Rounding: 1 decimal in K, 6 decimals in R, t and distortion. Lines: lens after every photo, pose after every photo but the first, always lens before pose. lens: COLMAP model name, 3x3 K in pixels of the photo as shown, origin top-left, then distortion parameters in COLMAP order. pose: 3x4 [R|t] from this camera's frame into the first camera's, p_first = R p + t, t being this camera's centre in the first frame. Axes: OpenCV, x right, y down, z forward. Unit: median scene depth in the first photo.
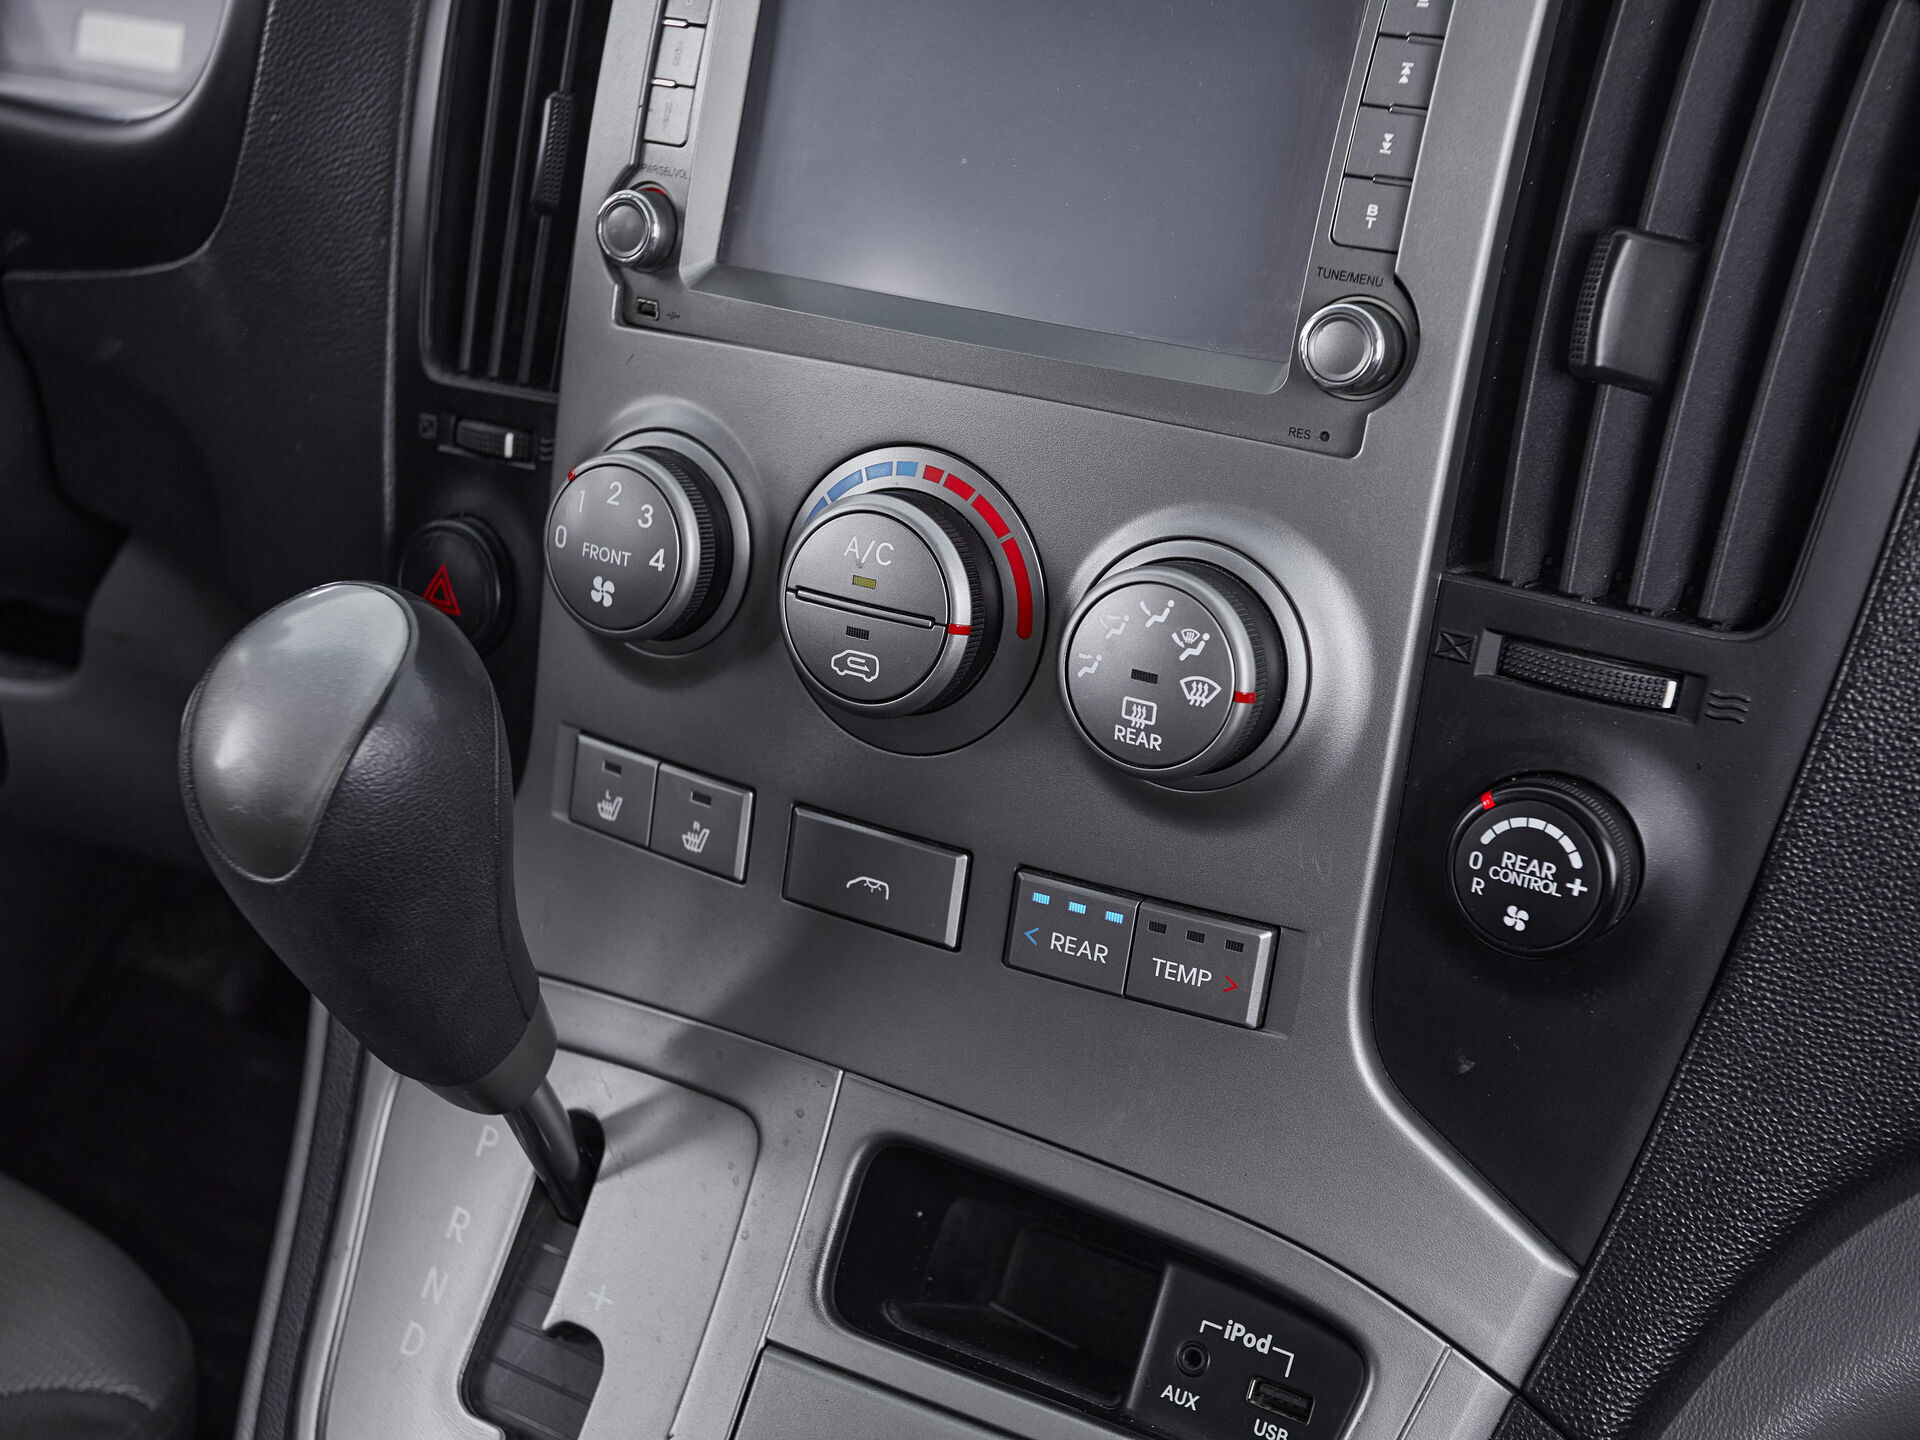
lens RADIAL K [[2324.8, 0, 960.0], [0, 2324.8, 720.0], [0, 0, 1]] dist [0.020982, 0.047360]
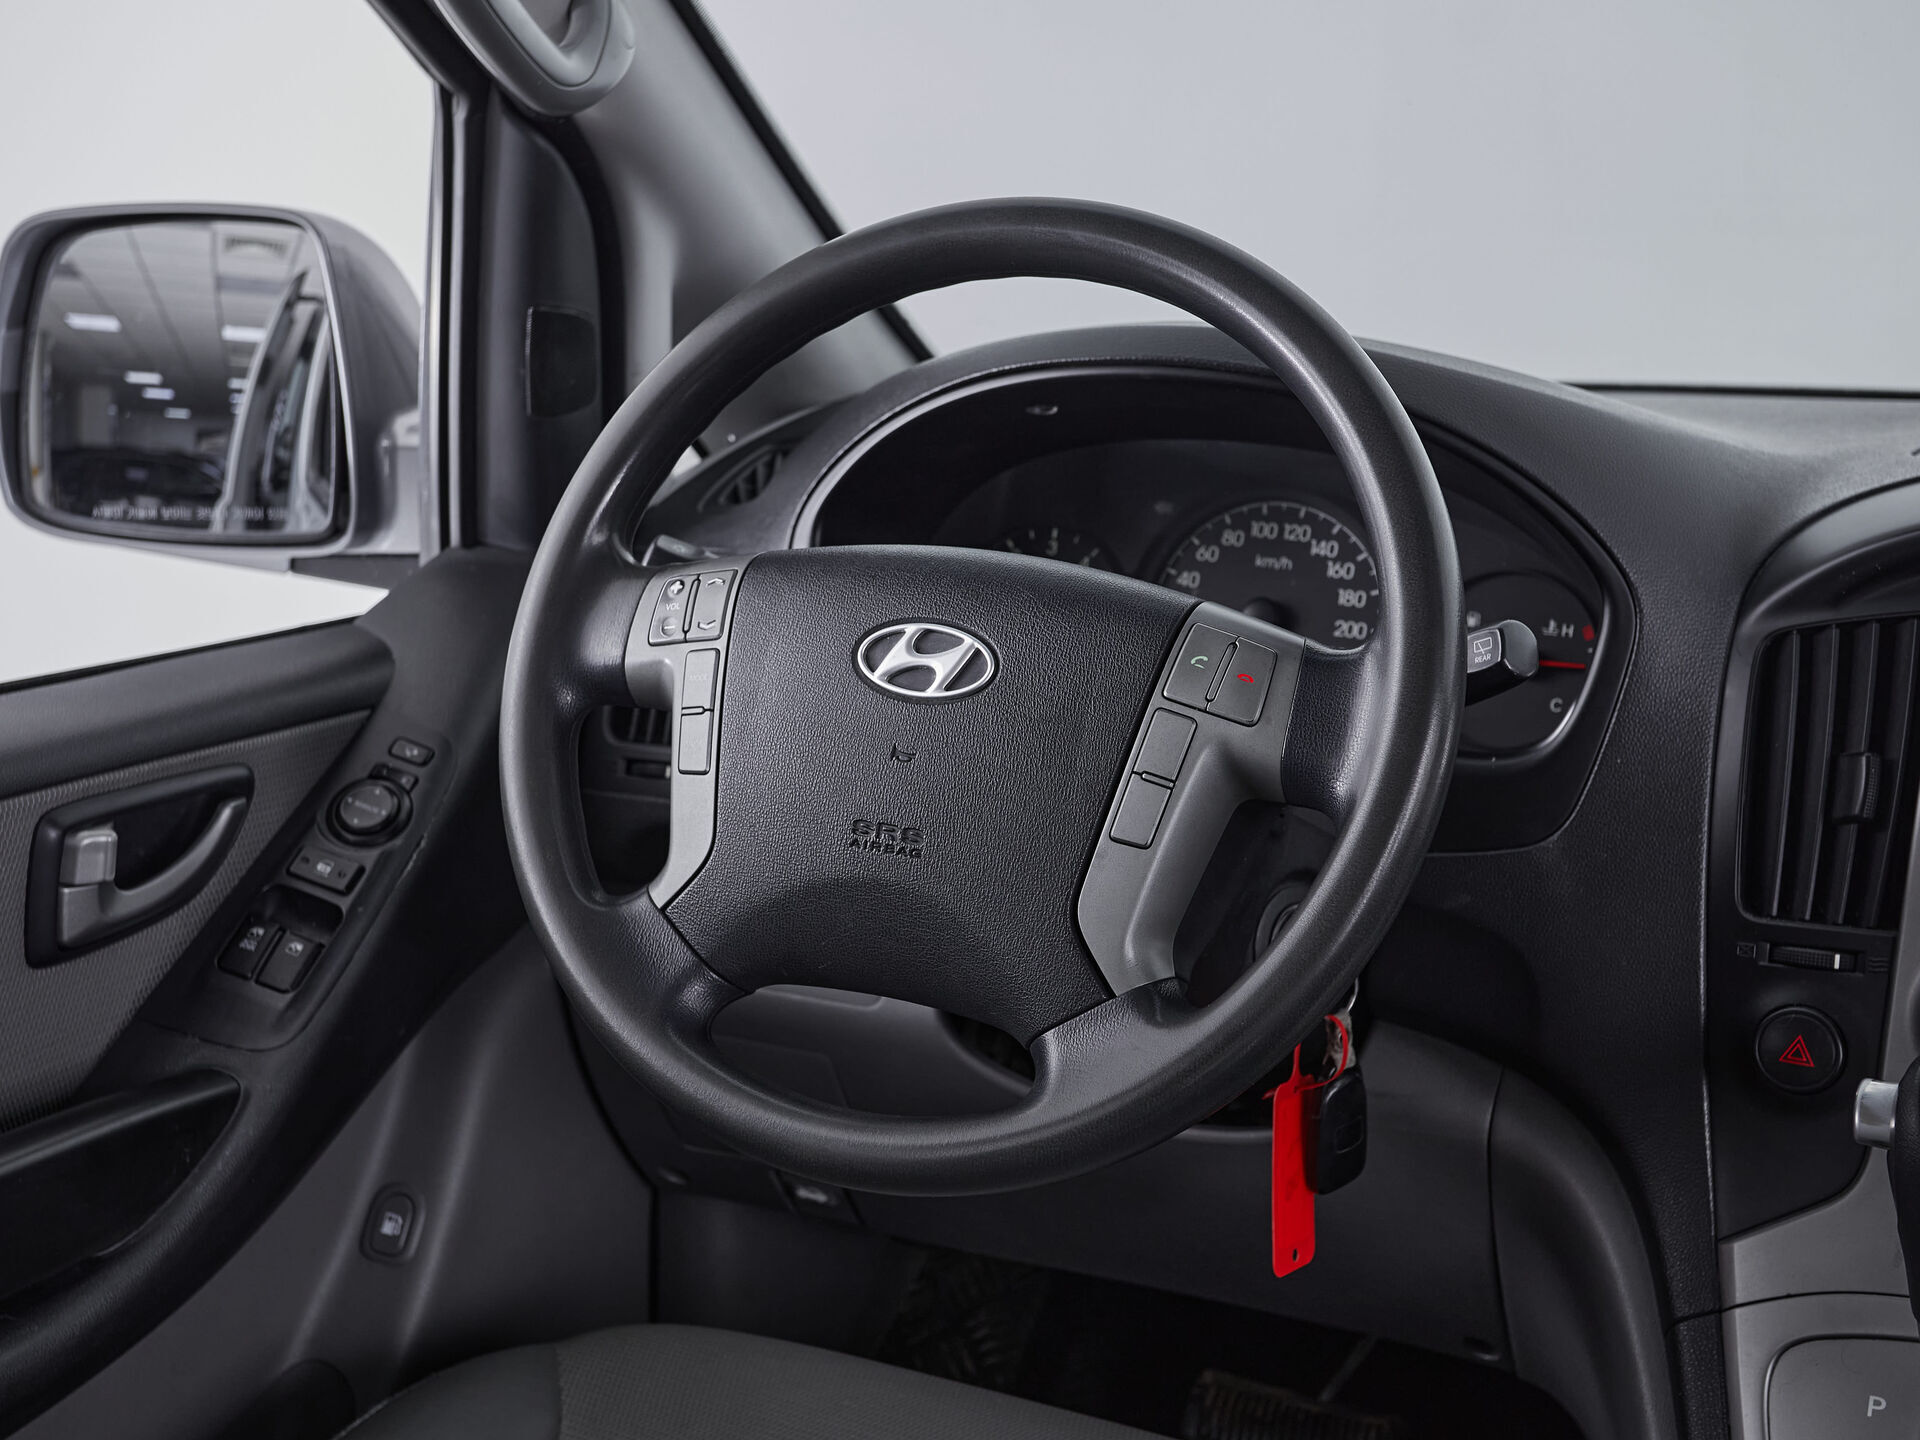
lens RADIAL K [[2414.8, 0, 866.2], [0, 2414.8, 716.5], [0, 0, 1]] dist [0.008719, 0.055748]
pose [[0.998902, 0.005516, 0.046531, -1.121073], [0.005051, 0.974584, -0.223964, 0.106849], [-0.046584, 0.223953, 0.973486, -0.771361]]
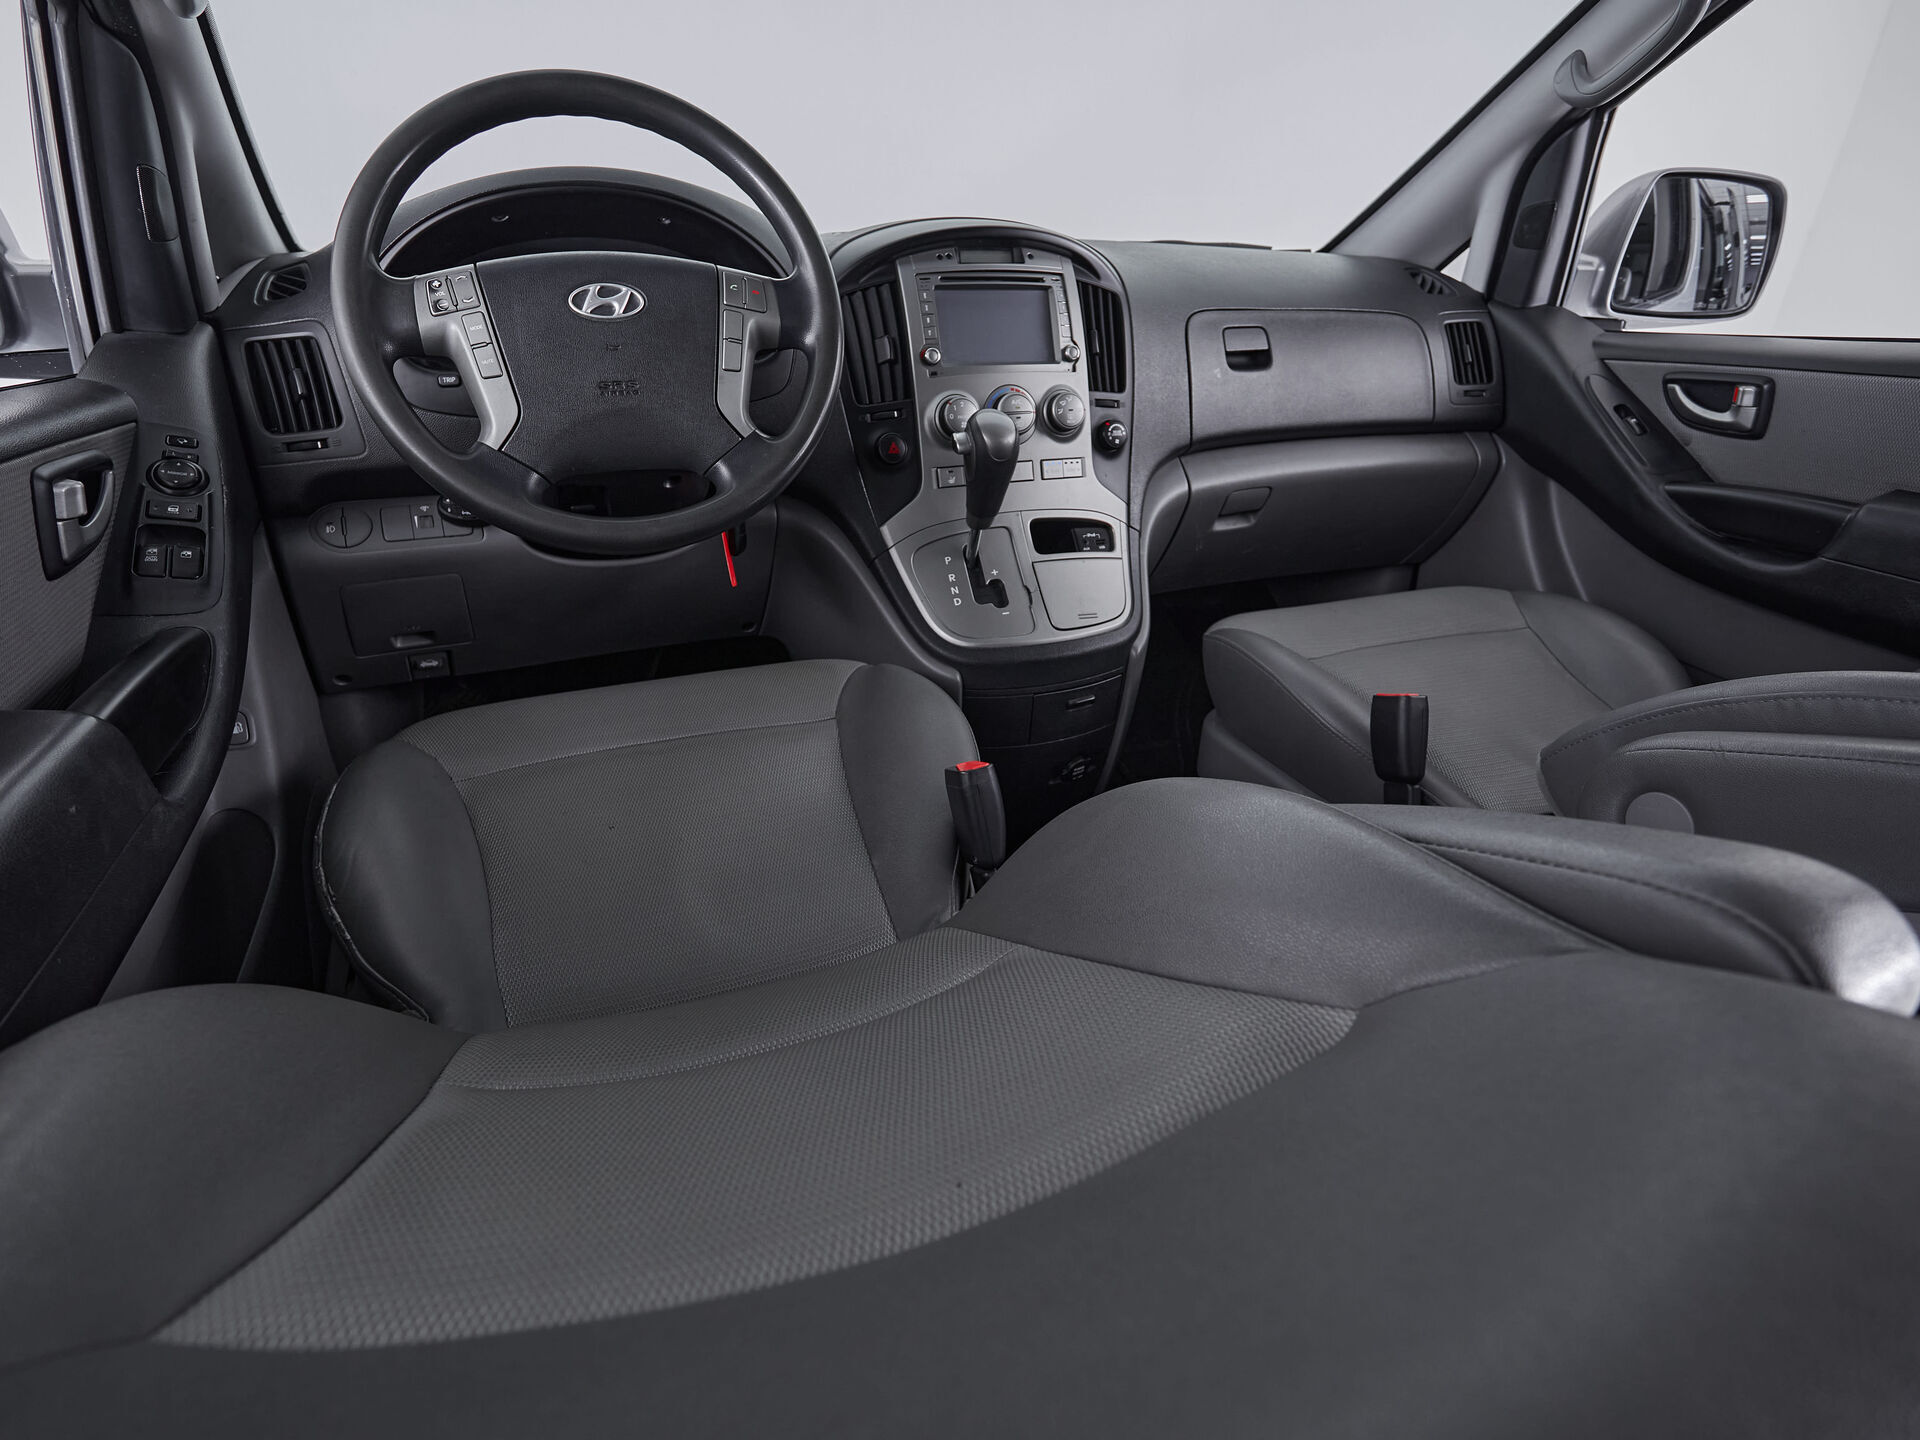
lens RADIAL K [[1014.3, 0, 932.0], [0, 1014.3, 715.9], [0, 0, 1]] dist [-0.004613, -0.000901]
pose [[0.629215, -0.316819, 0.709728, -2.032738], [0.342703, 0.932681, 0.112518, 0.270316], [-0.697598, 0.172427, 0.695432, -0.365725]]
